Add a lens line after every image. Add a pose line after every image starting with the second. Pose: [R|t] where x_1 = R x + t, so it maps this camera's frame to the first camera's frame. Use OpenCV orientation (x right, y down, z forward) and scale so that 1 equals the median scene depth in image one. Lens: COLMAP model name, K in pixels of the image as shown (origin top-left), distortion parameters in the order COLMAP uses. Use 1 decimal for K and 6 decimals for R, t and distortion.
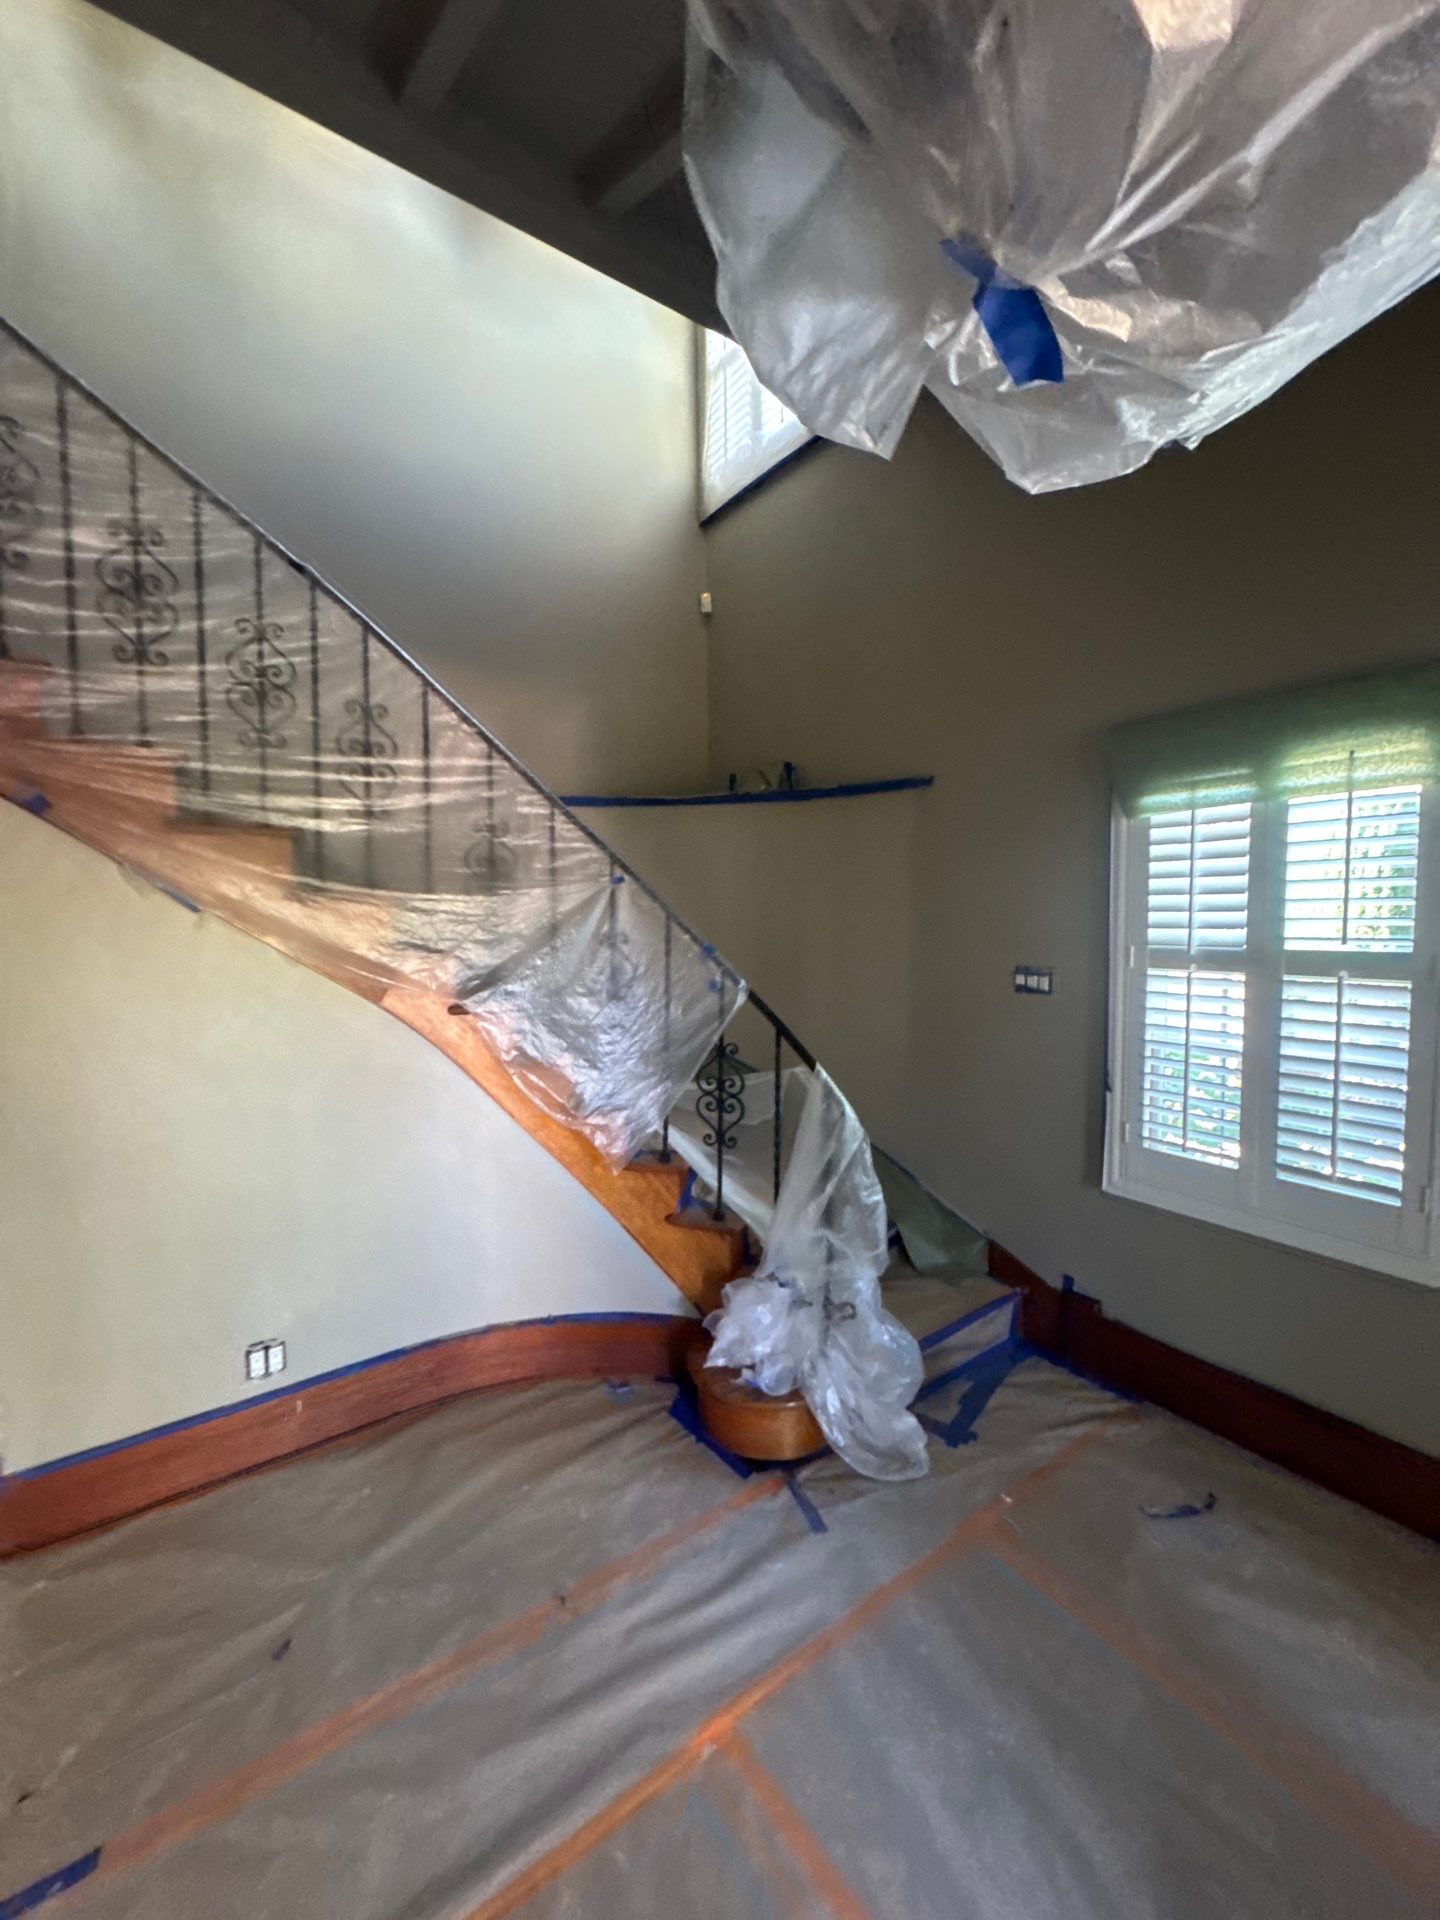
lens RADIAL K [[767.4, 0, 720.0], [0, 767.4, 960.0], [0, 0, 1]] dist [-0.000599, -0.000027]
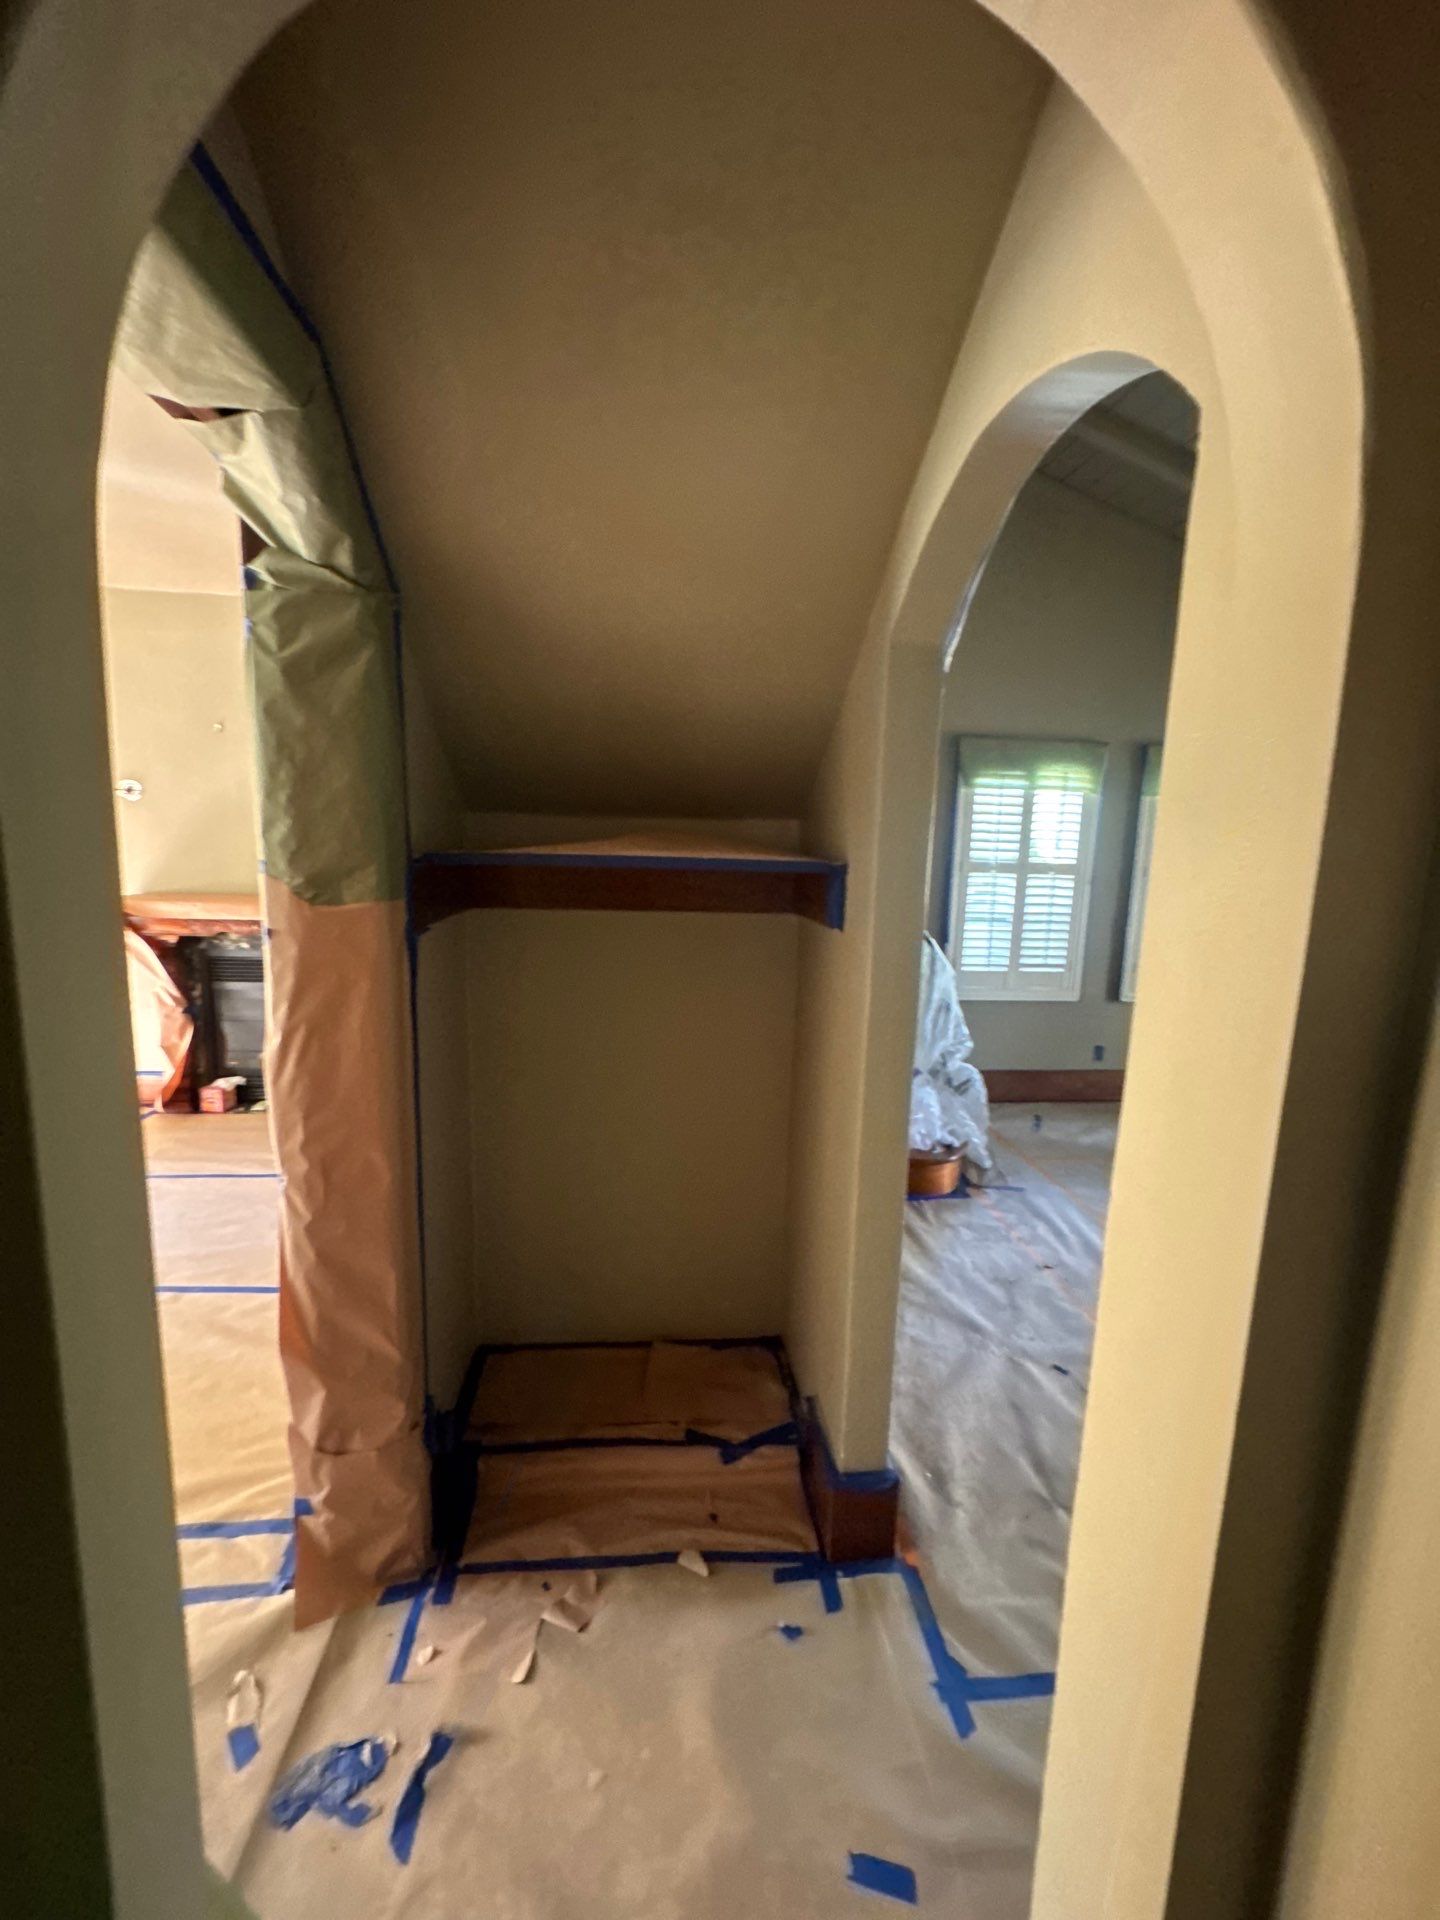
lens RADIAL K [[767.4, 0, 720.0], [0, 767.4, 960.0], [0, 0, 1]] dist [-0.000599, -0.000027]
pose [[0.495245, -0.111416, 0.861579, -1.532740], [0.007879, 0.992277, 0.123789, -0.015582], [-0.868718, -0.054518, 0.492298, 0.685134]]
